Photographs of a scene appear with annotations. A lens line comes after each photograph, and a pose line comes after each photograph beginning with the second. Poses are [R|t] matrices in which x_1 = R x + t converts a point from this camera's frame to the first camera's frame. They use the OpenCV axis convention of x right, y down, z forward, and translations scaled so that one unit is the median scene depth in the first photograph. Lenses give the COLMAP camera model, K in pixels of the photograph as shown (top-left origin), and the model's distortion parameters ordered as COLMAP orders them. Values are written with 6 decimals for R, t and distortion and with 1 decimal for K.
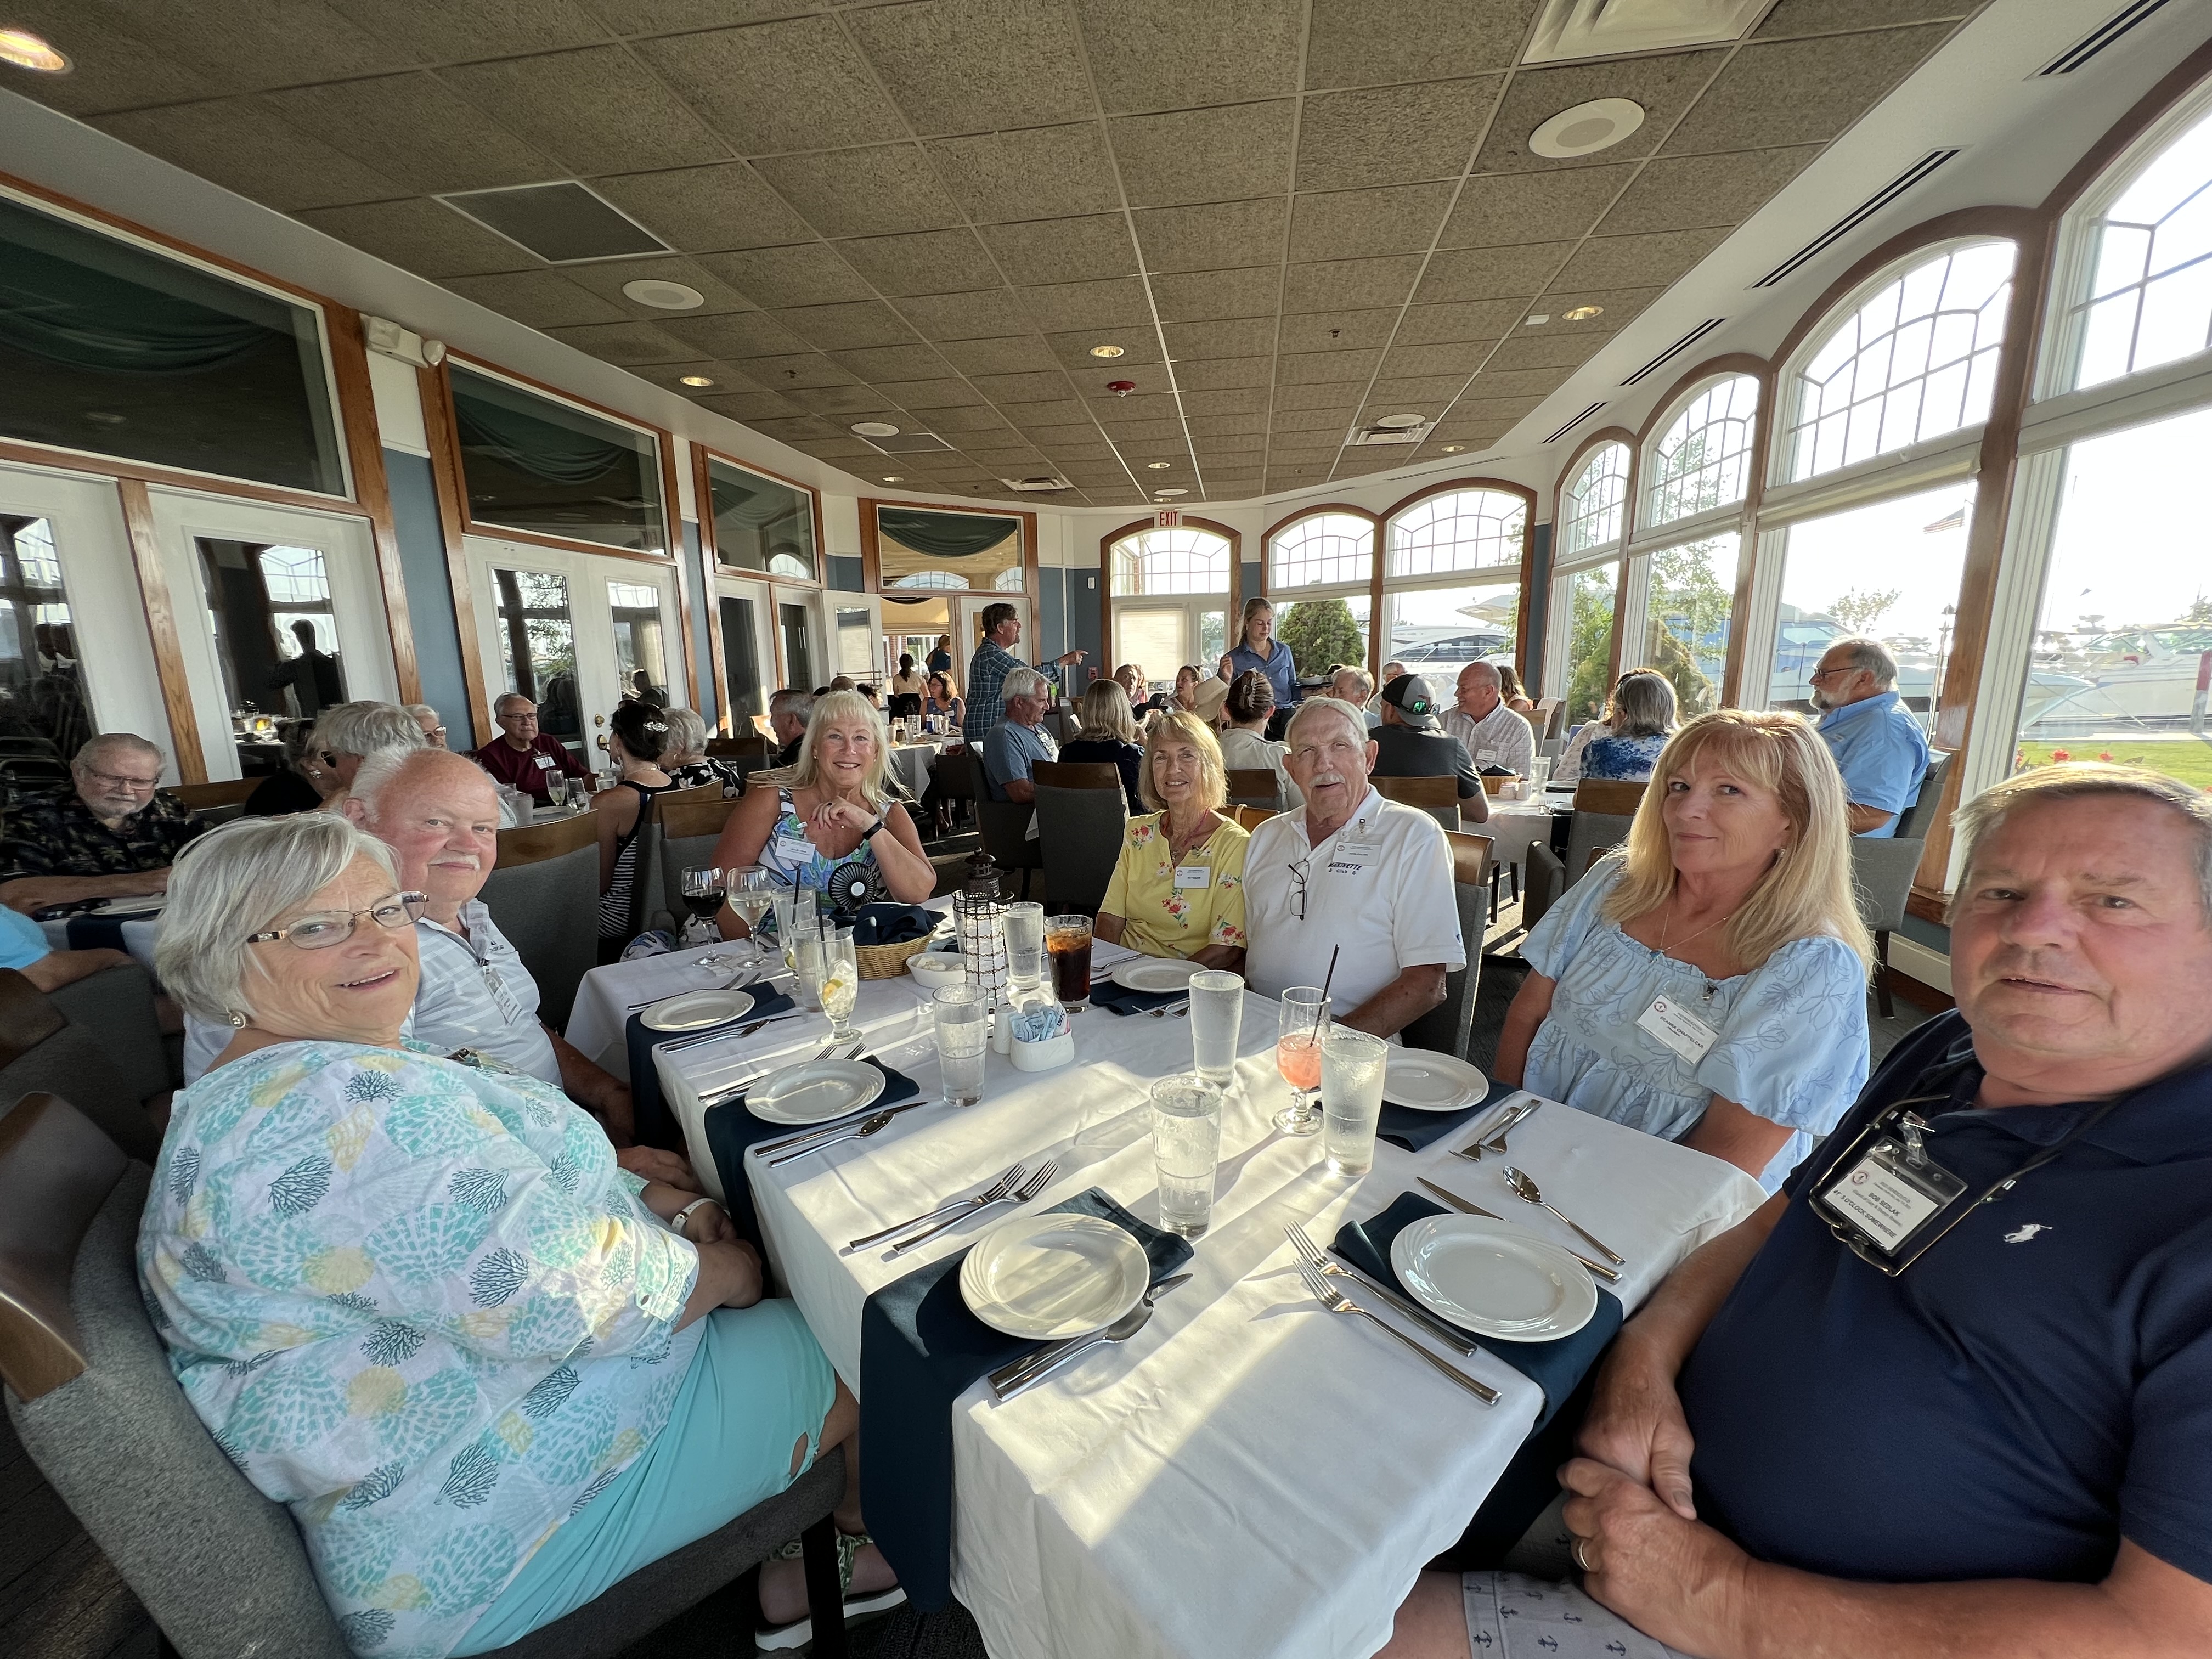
lens RADIAL K [[908.8, 0, 1102.7], [0, 908.8, 846.3], [0, 0, 1]] dist [0.000369, 0.000534]
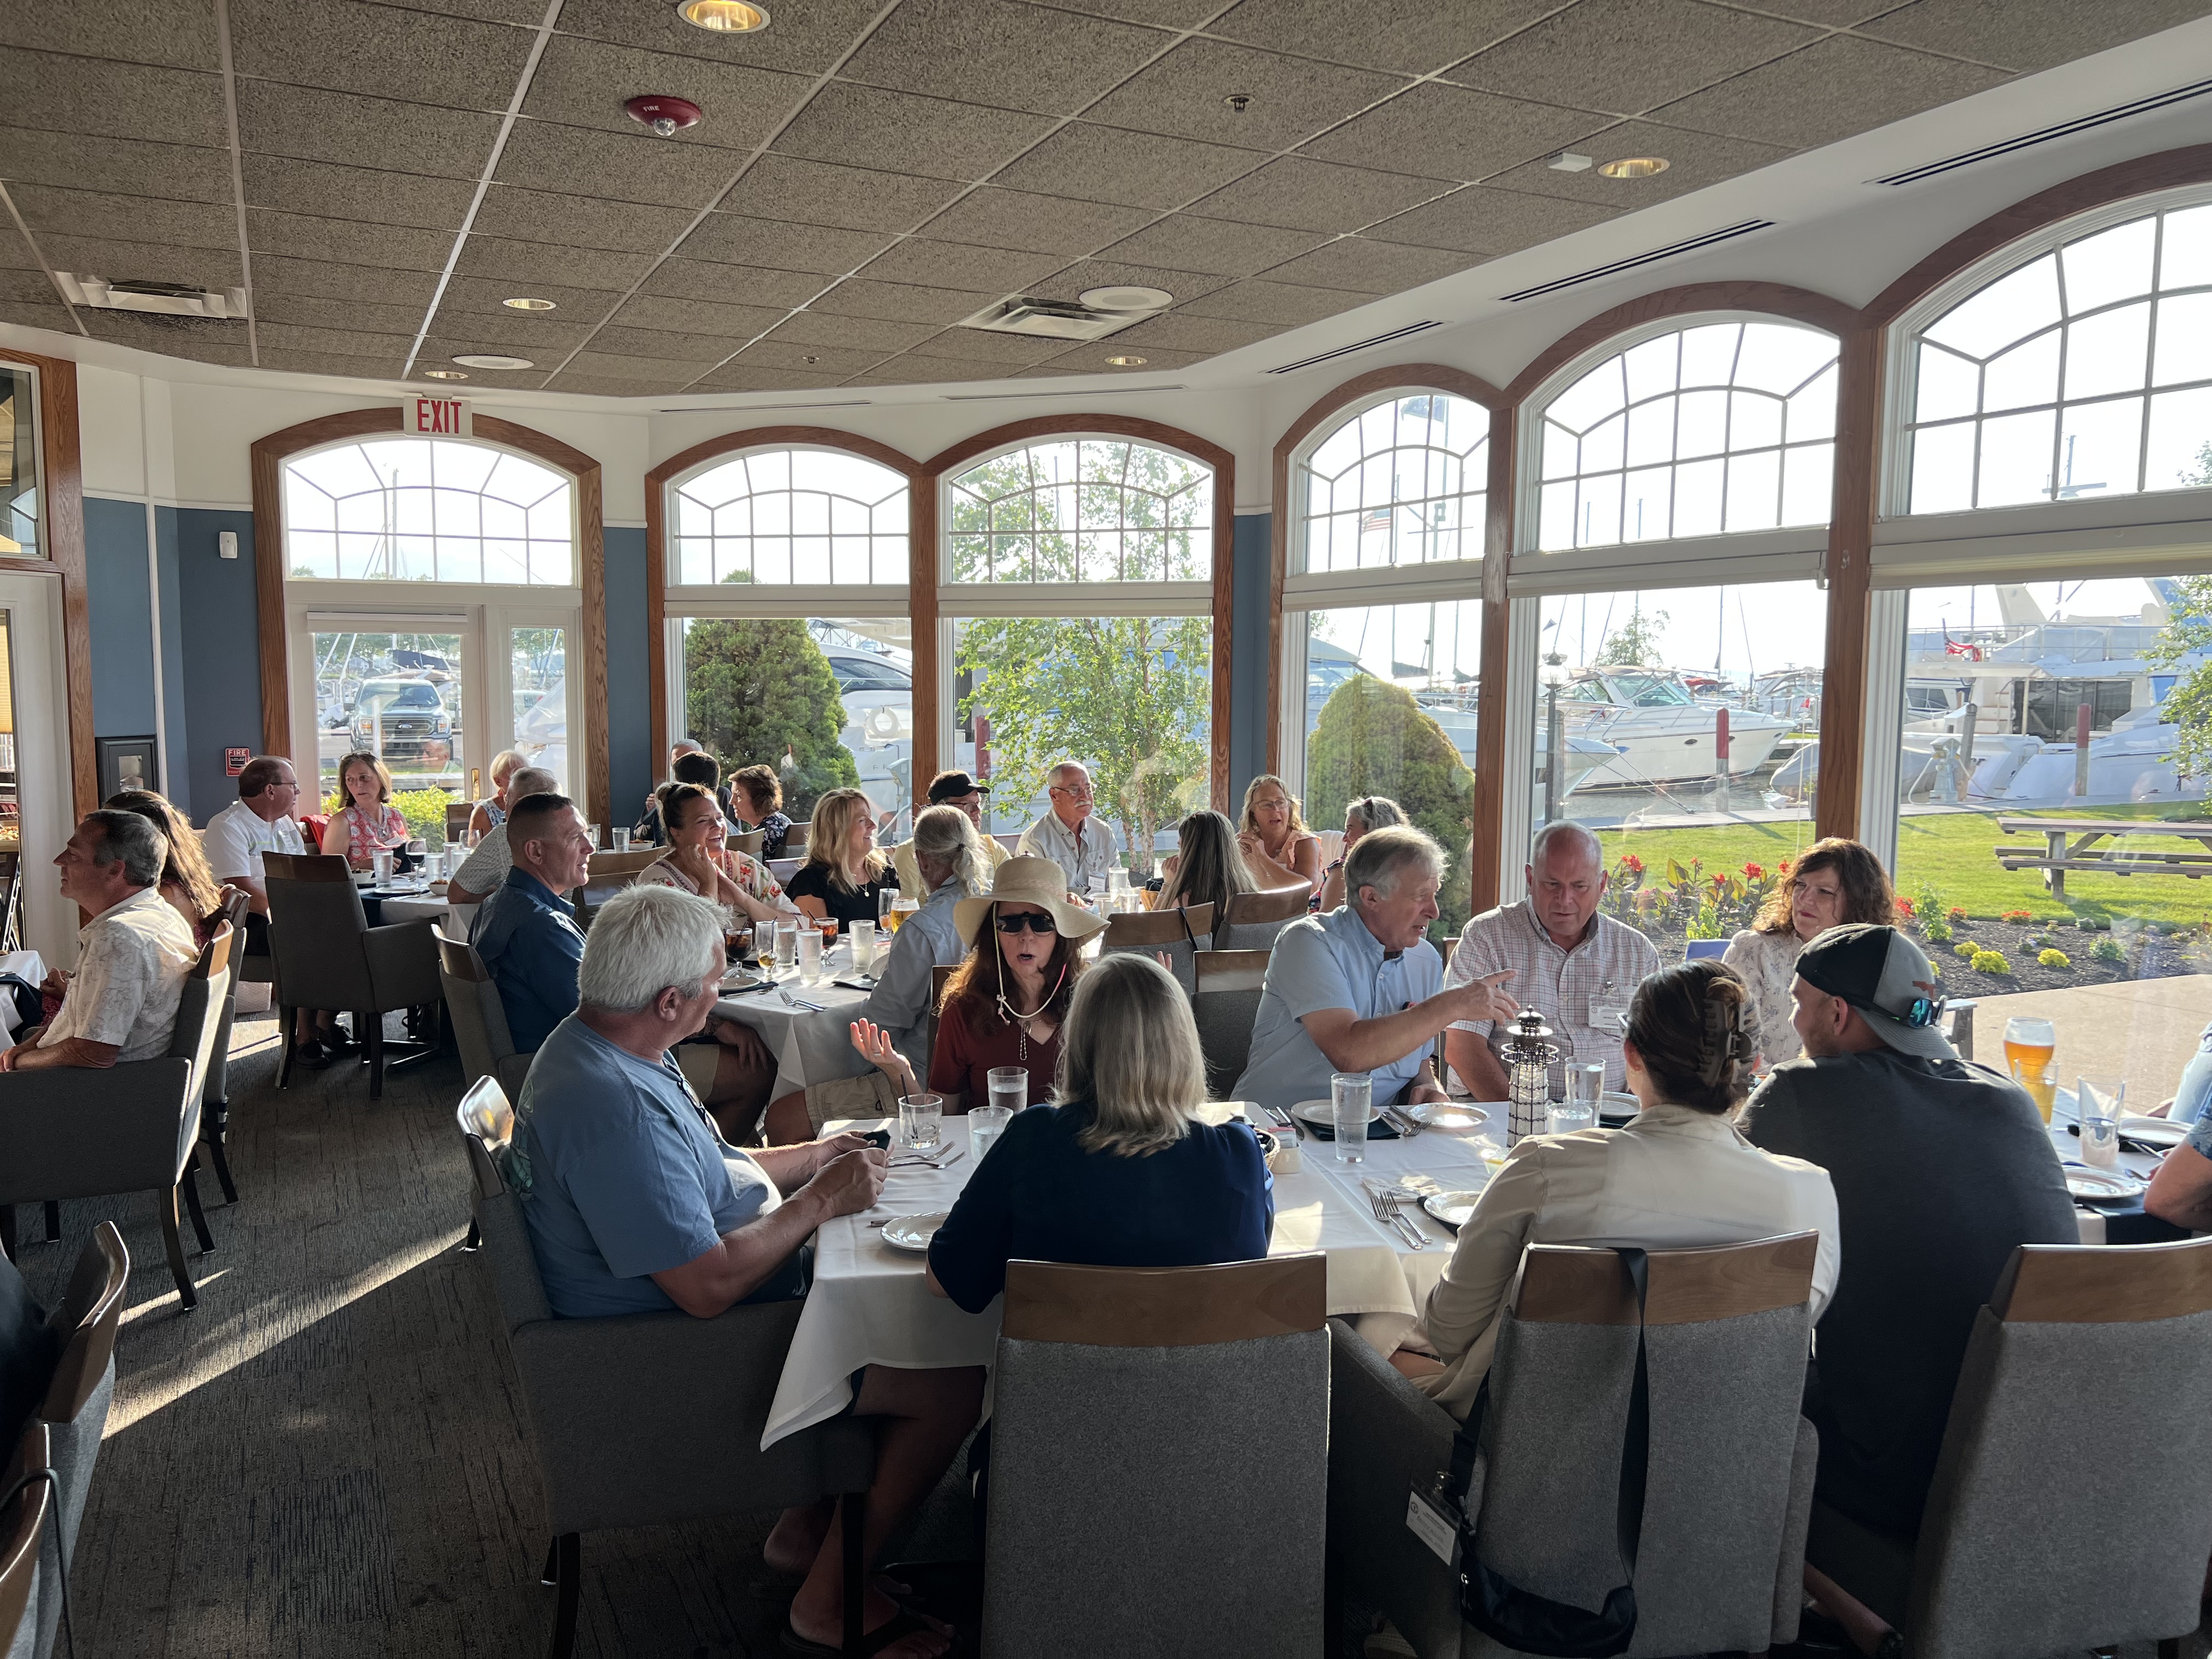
lens RADIAL K [[1665.0, 0, 1115.2], [0, 1665.0, 828.7], [0, 0, 1]] dist [0.048984, -0.054619]
pose [[0.819045, -0.028977, 0.572996, -0.227570], [0.094032, 0.991998, -0.084245, -0.116102], [-0.565970, 0.122881, 0.815216, 0.324751]]
